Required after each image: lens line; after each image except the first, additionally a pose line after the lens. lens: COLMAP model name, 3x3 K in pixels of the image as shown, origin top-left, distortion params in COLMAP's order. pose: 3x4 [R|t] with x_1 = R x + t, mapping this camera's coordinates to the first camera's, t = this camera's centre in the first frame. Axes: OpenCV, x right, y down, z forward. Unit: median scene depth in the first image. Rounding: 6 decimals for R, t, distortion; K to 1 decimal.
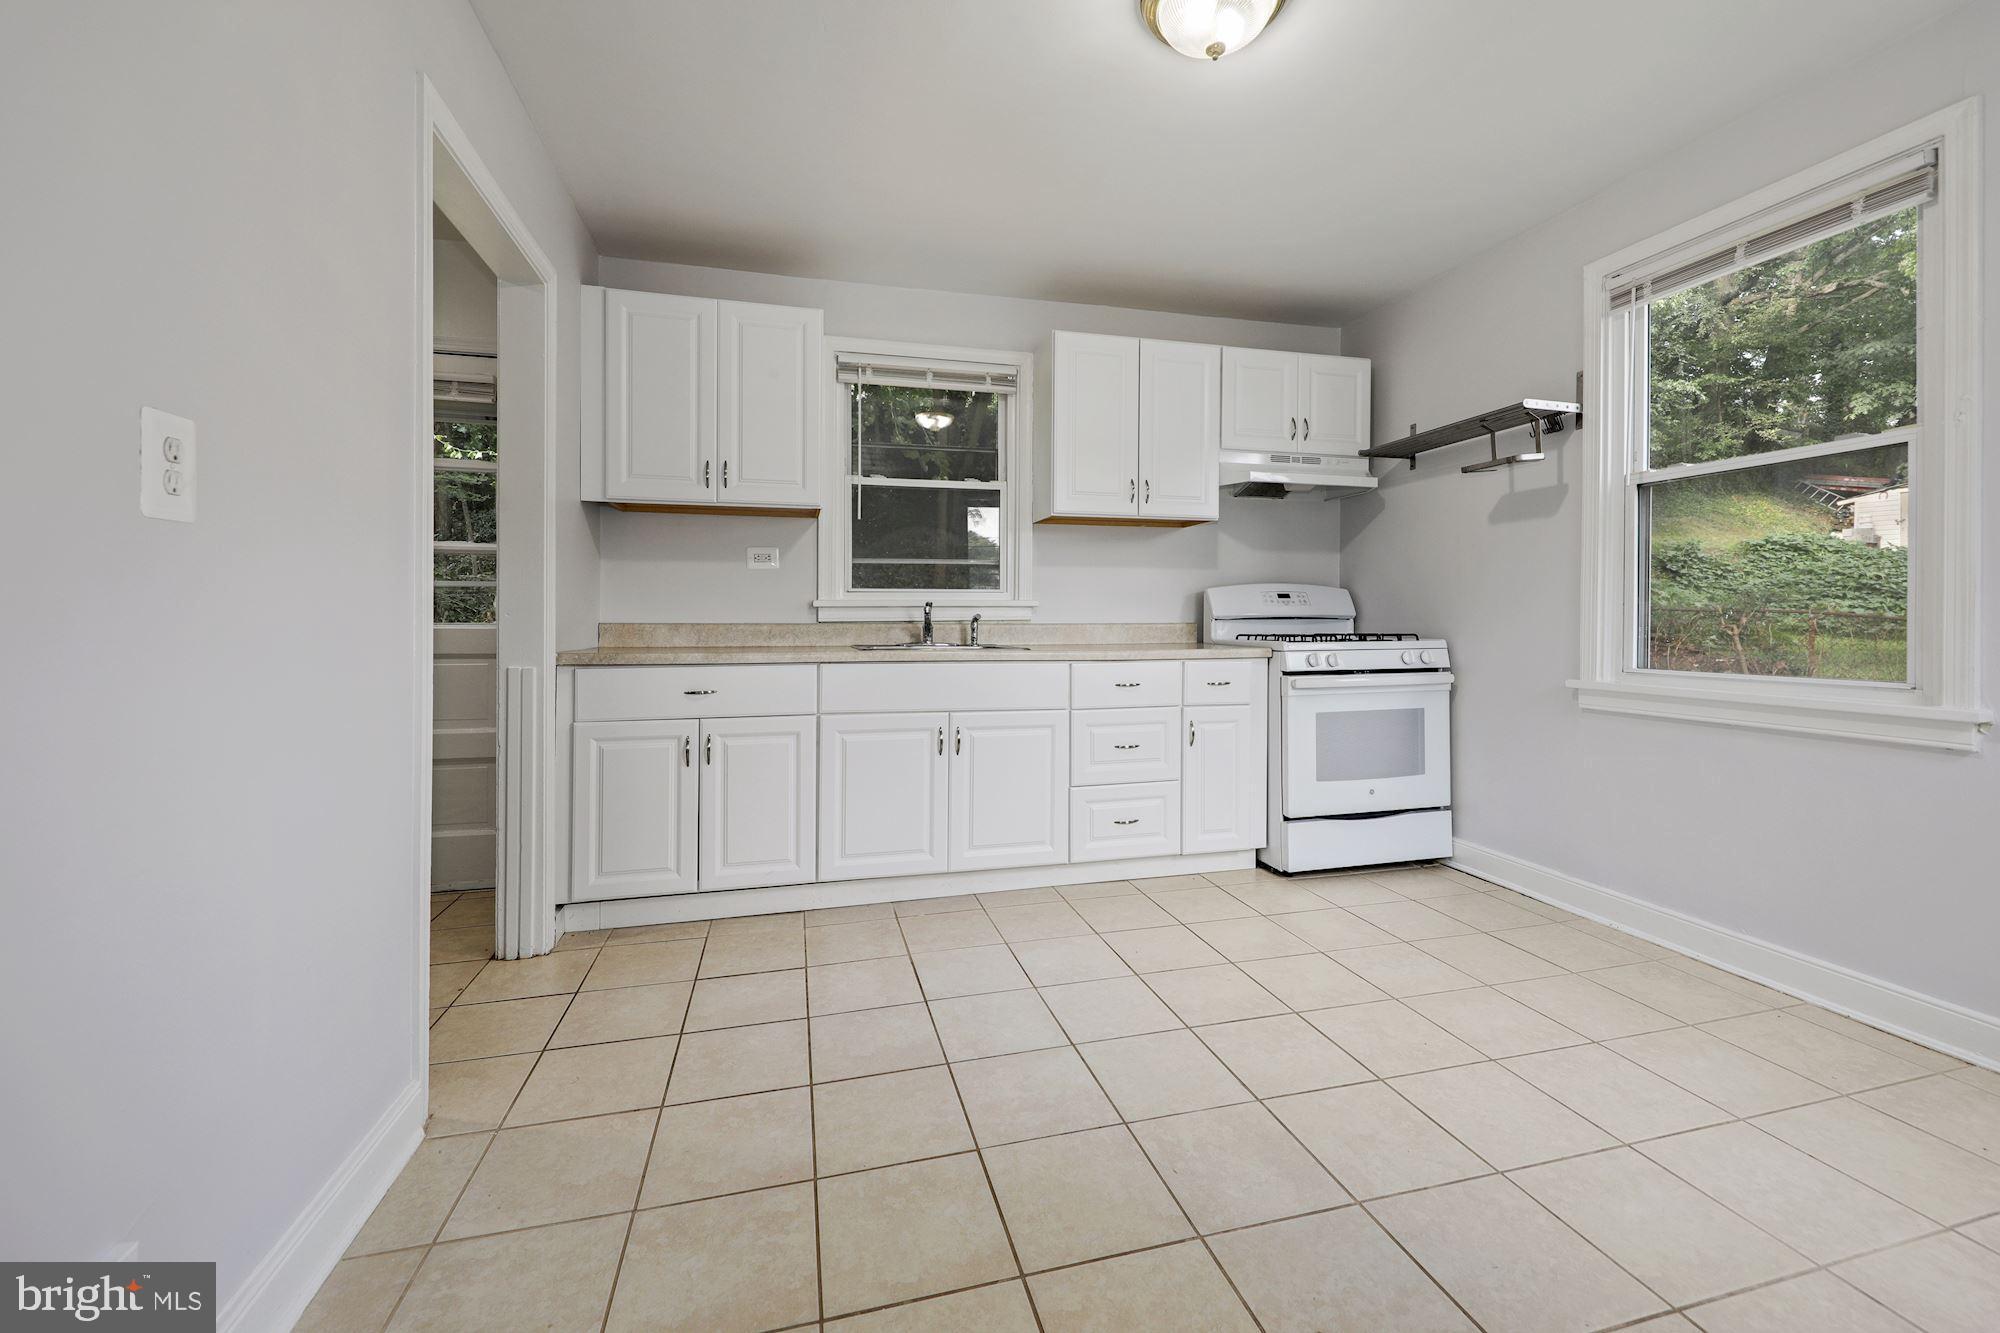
lens RADIAL K [[791.6, 0, 999.6], [0, 791.6, 625.9], [0, 0, 1]] dist [0.014334, -0.006105]
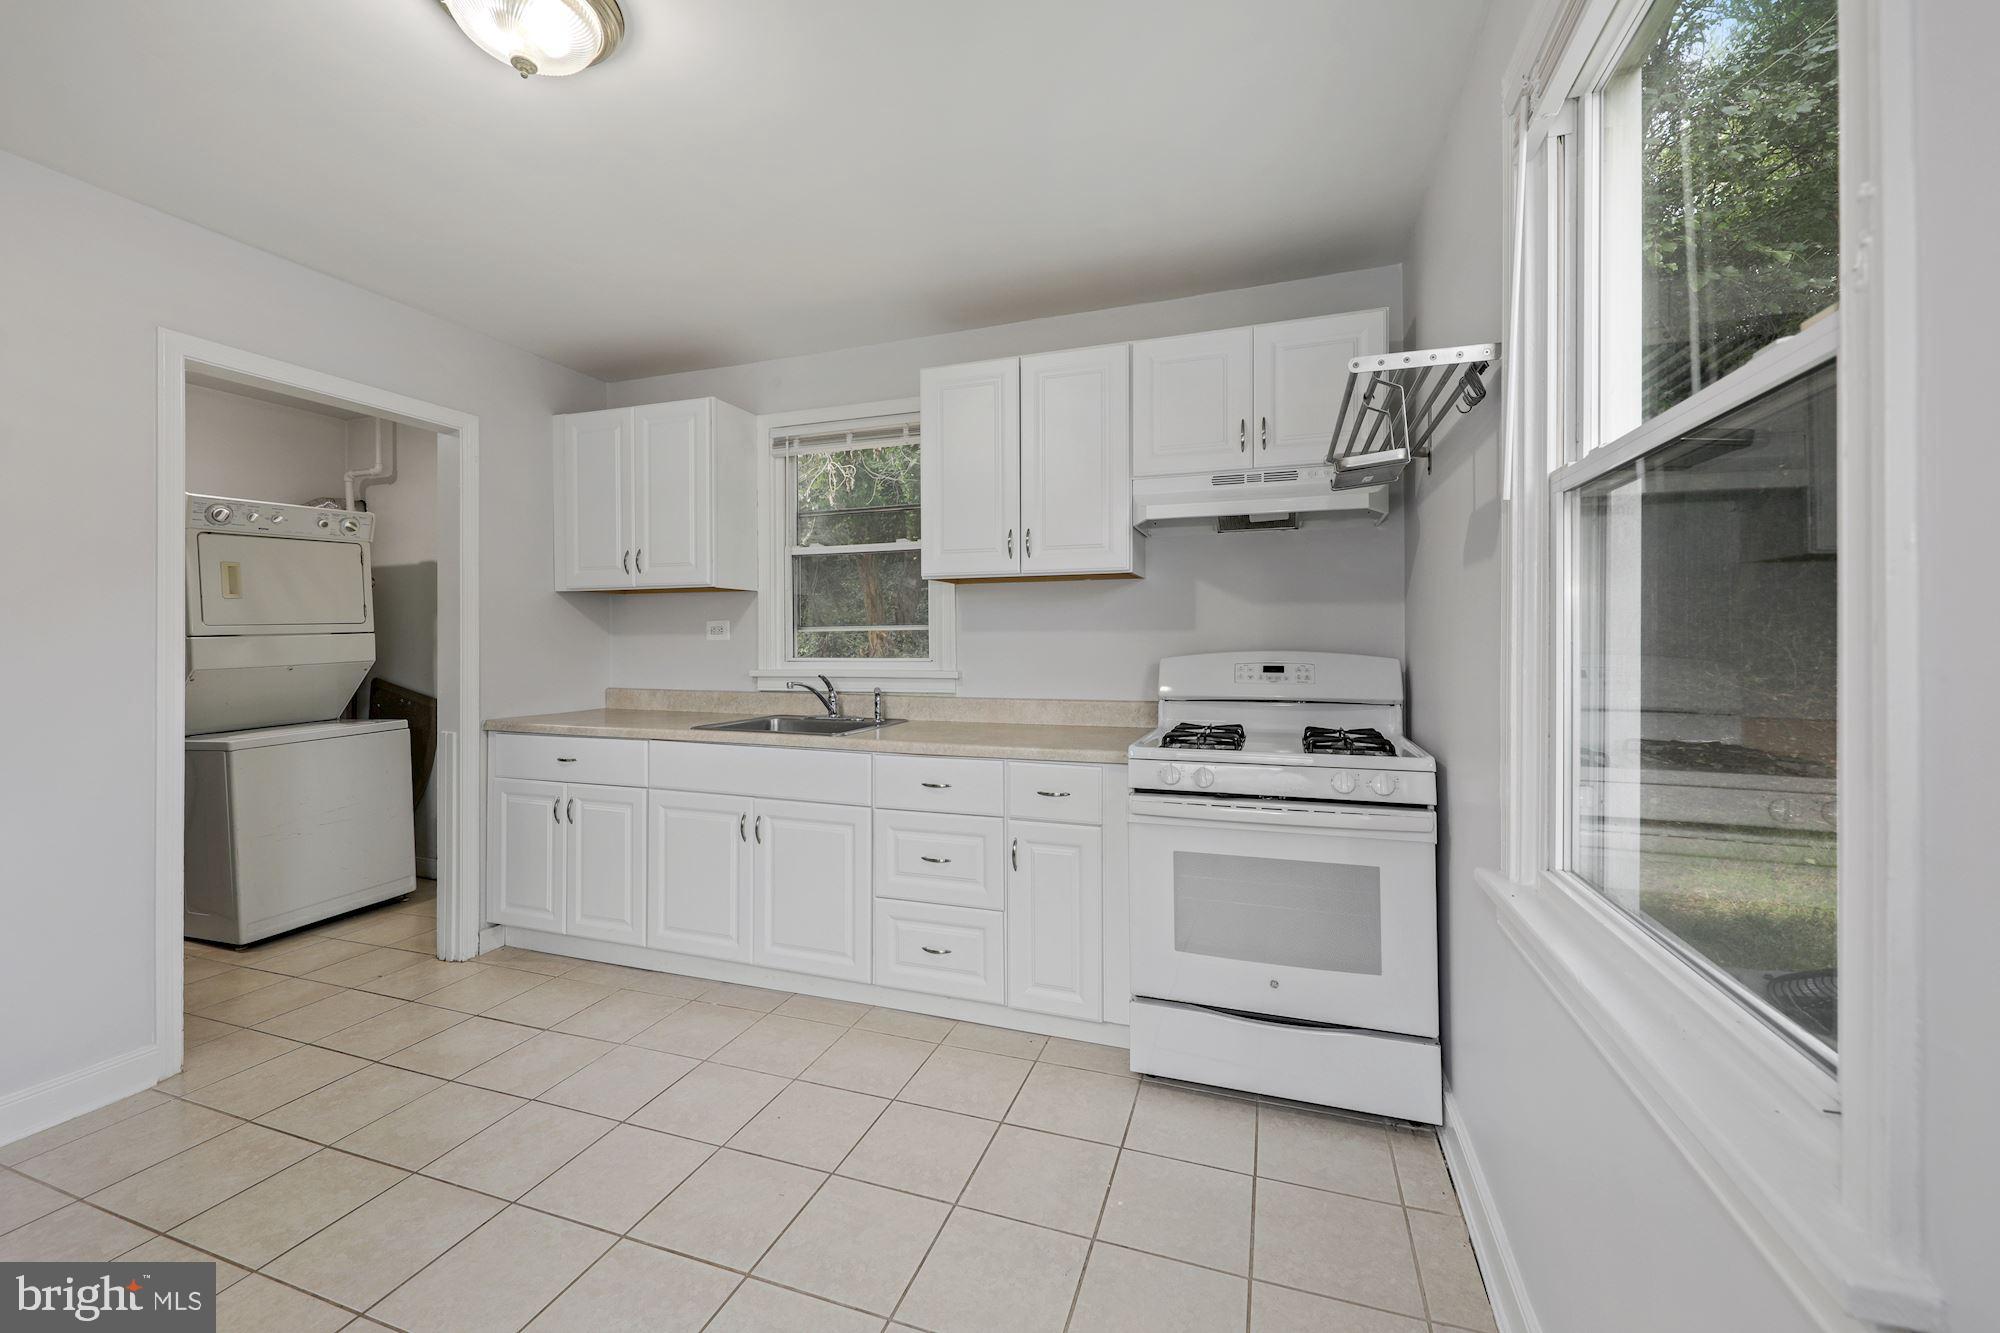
lens RADIAL K [[785.7, 0, 992.6], [0, 785.7, 639.8], [0, 0, 1]] dist [0.015014, -0.006008]
pose [[0.830248, -0.002859, -0.557387, 0.665045], [-0.003650, 0.999938, -0.010565, -0.068365], [0.557382, 0.010806, 0.830186, 0.345229]]
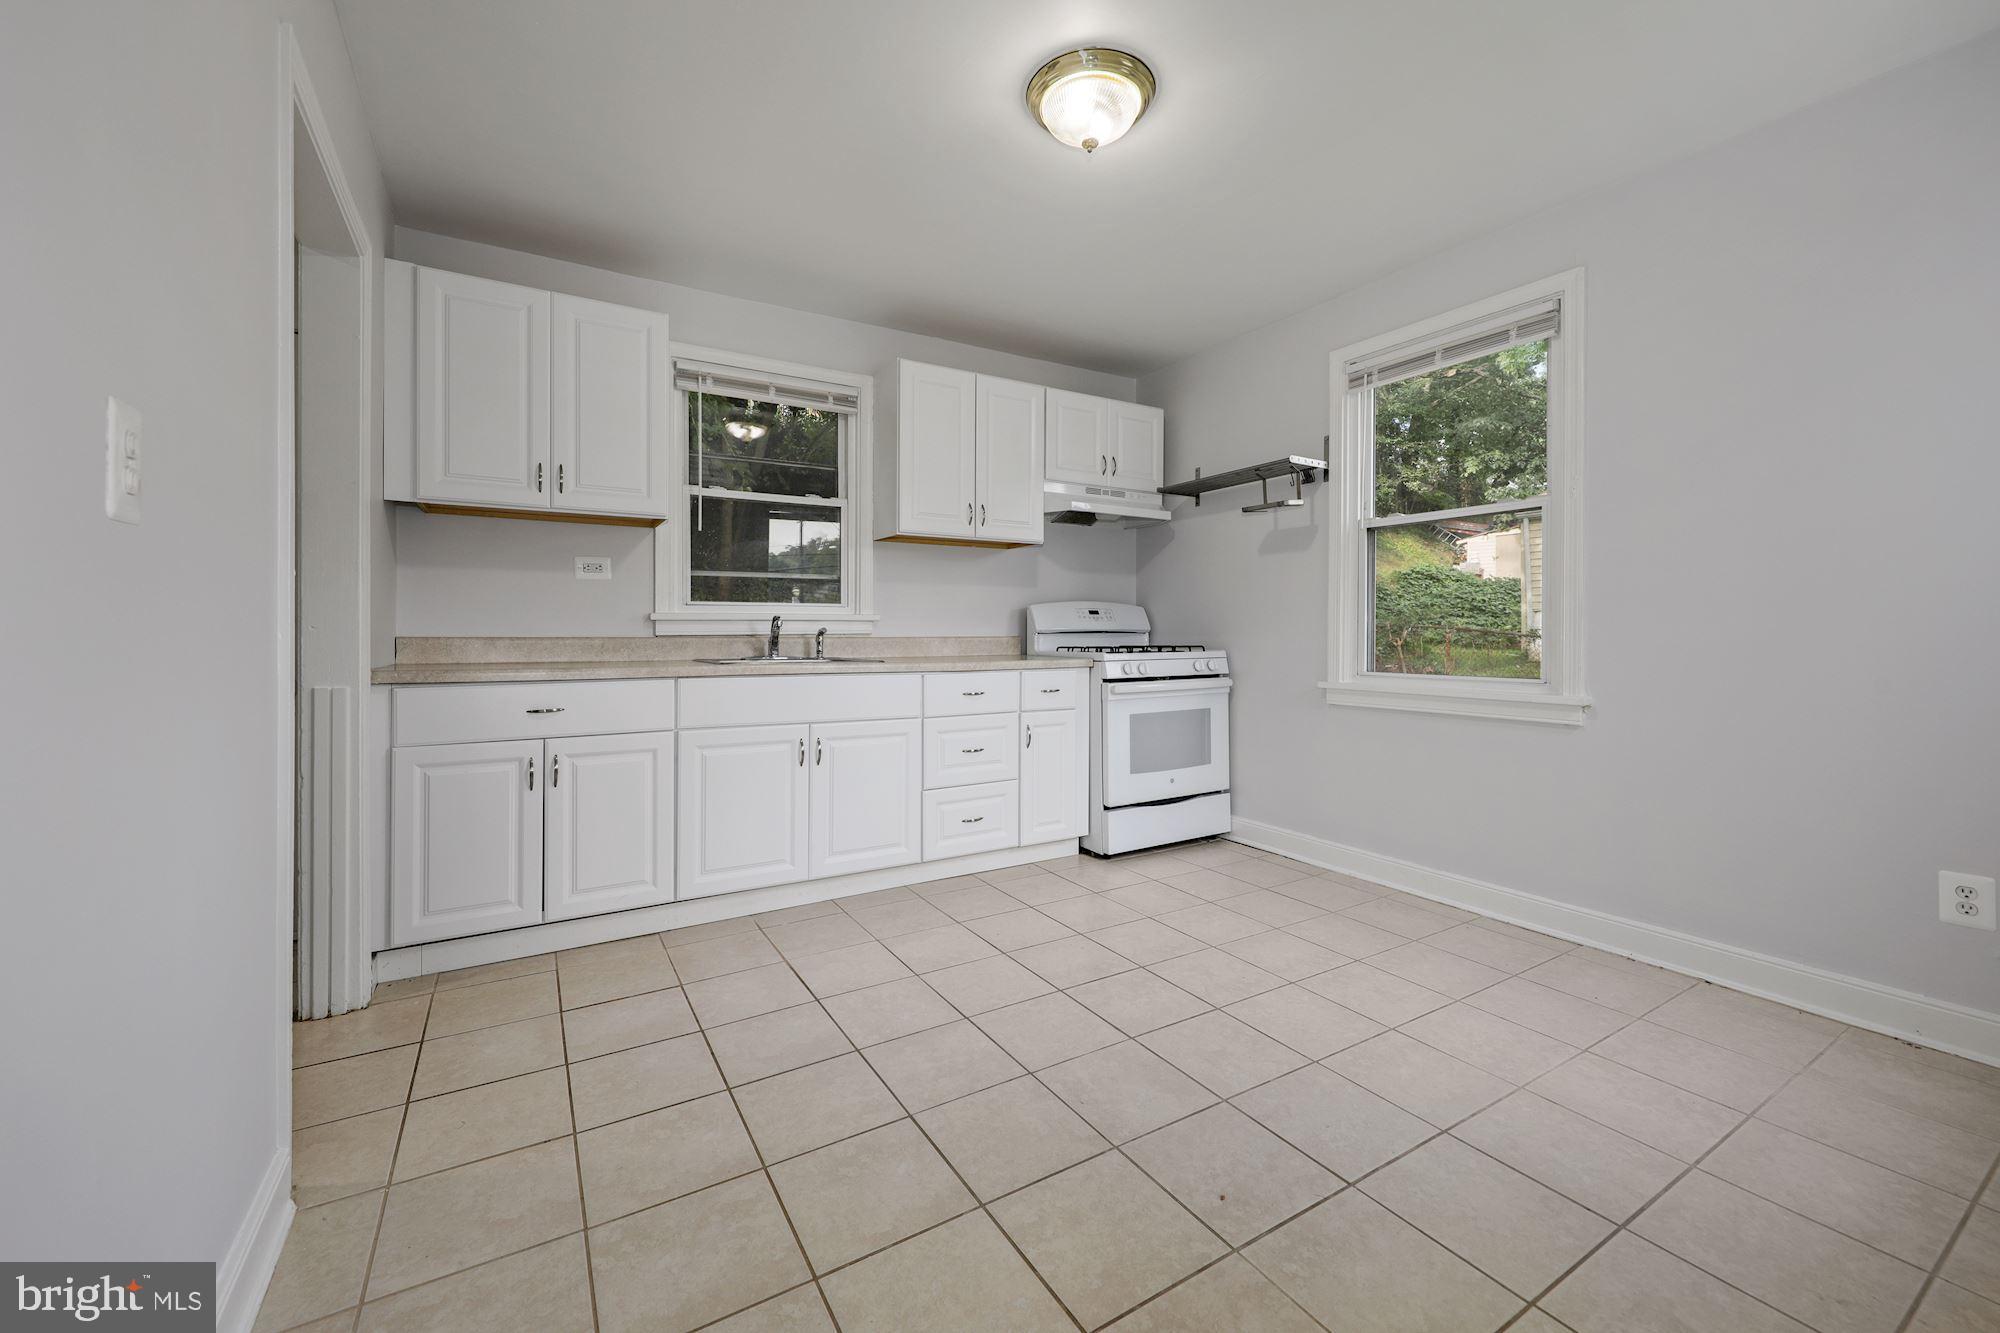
lens RADIAL K [[785.7, 0, 992.6], [0, 785.7, 639.8], [0, 0, 1]] dist [0.015014, -0.006008]
pose [[0.960217, -0.001809, 0.279250, -0.112708], [0.001667, 0.999998, 0.000747, 0.000052], [-0.279251, -0.000252, 0.960218, -0.040194]]
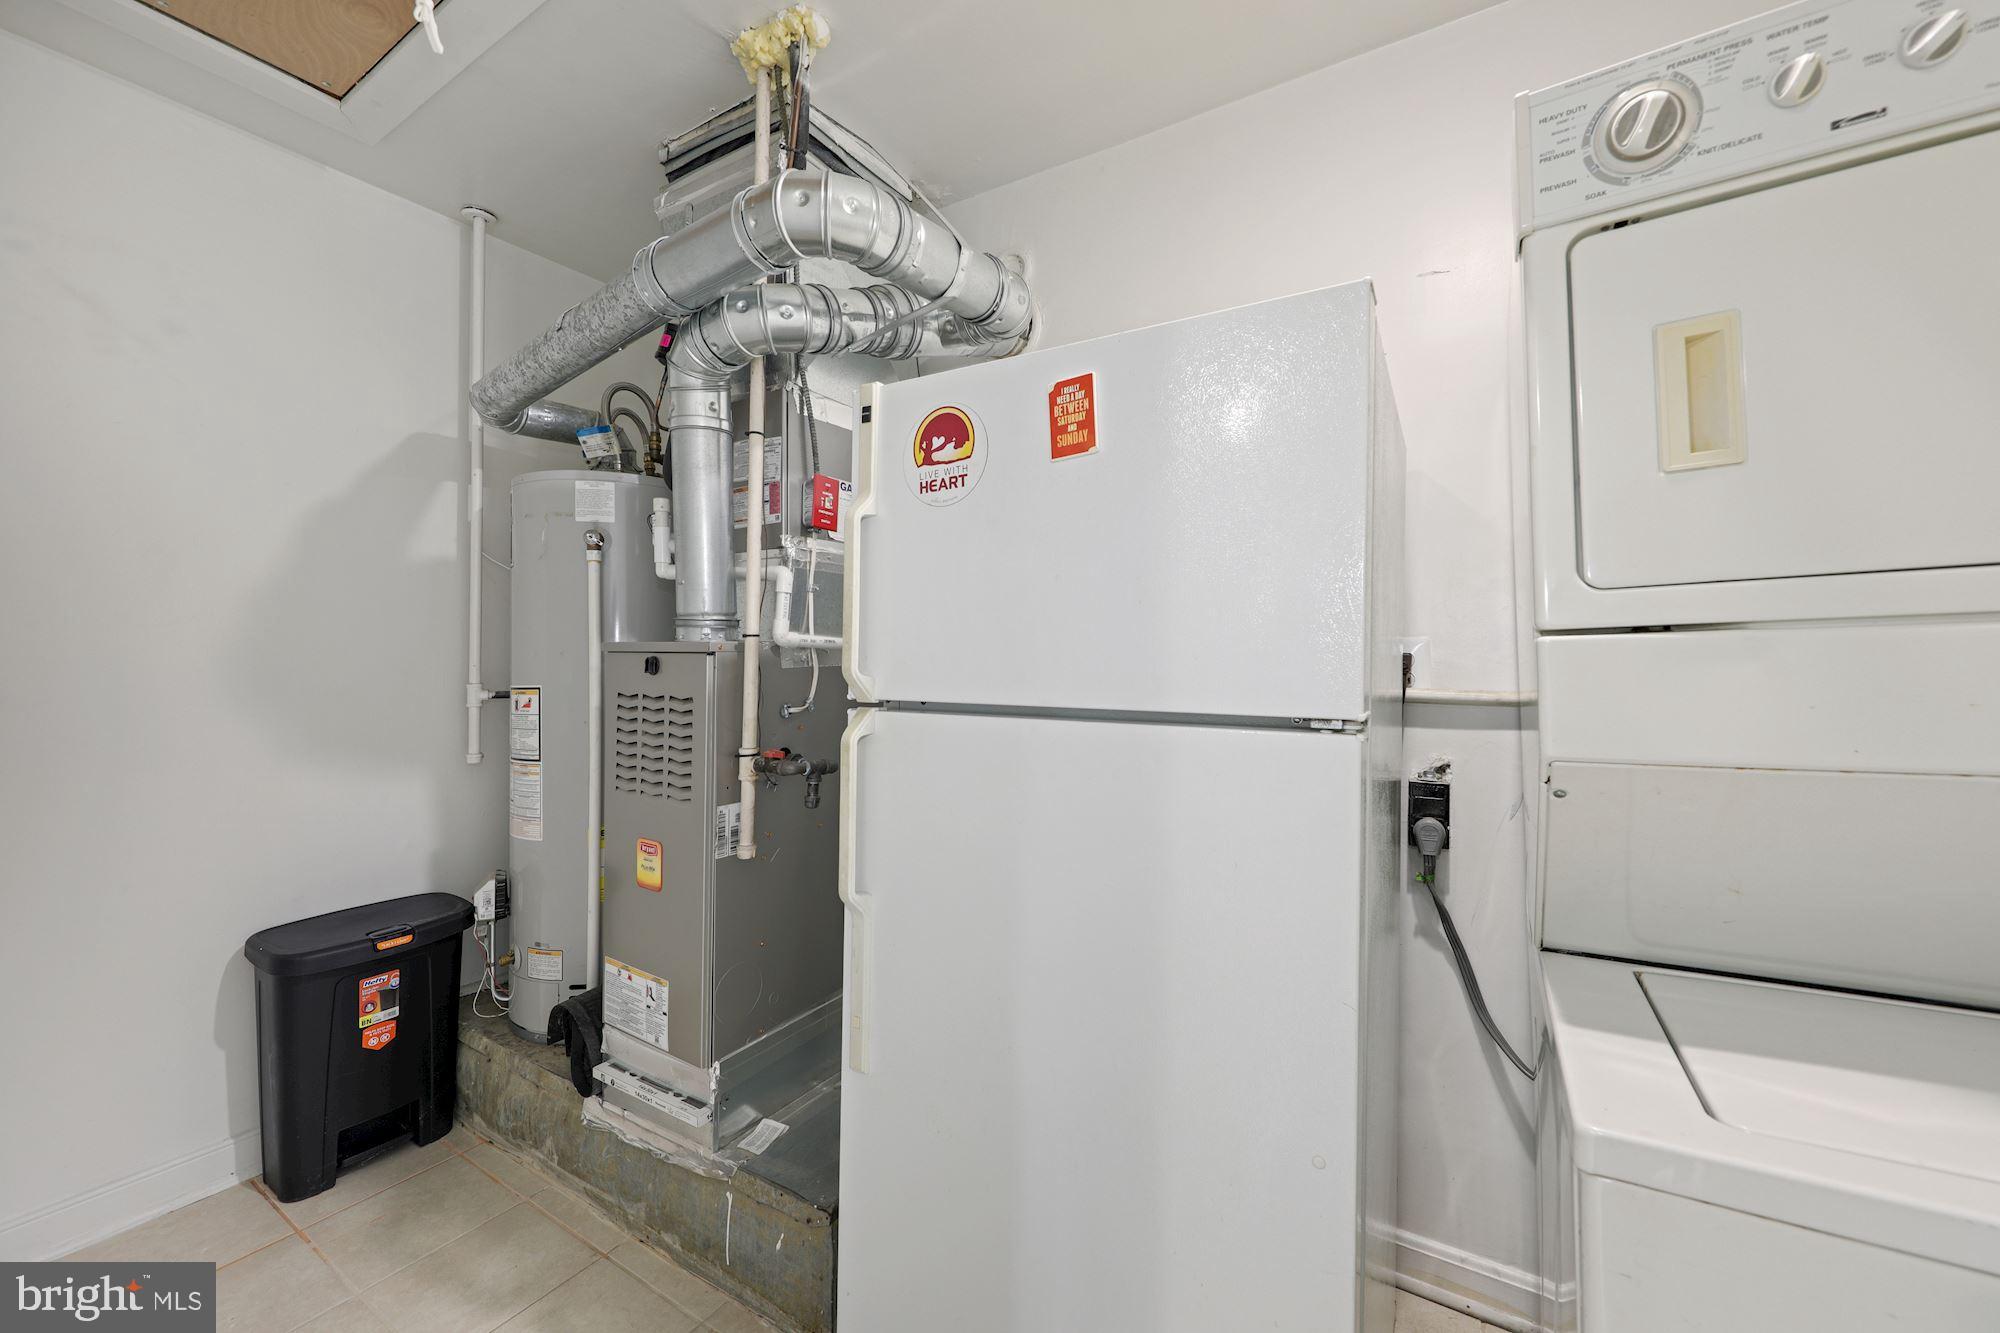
lens RADIAL K [[783.4, 0, 1000.0], [0, 783.4, 666.5], [0, 0, 1]] dist [0.013696, -0.005905]
pose [[-0.726242, 0.006248, -0.687411, -0.469752], [-0.011600, 0.999705, 0.021342, -0.071287], [0.687341, 0.023473, -0.725955, 0.699102]]
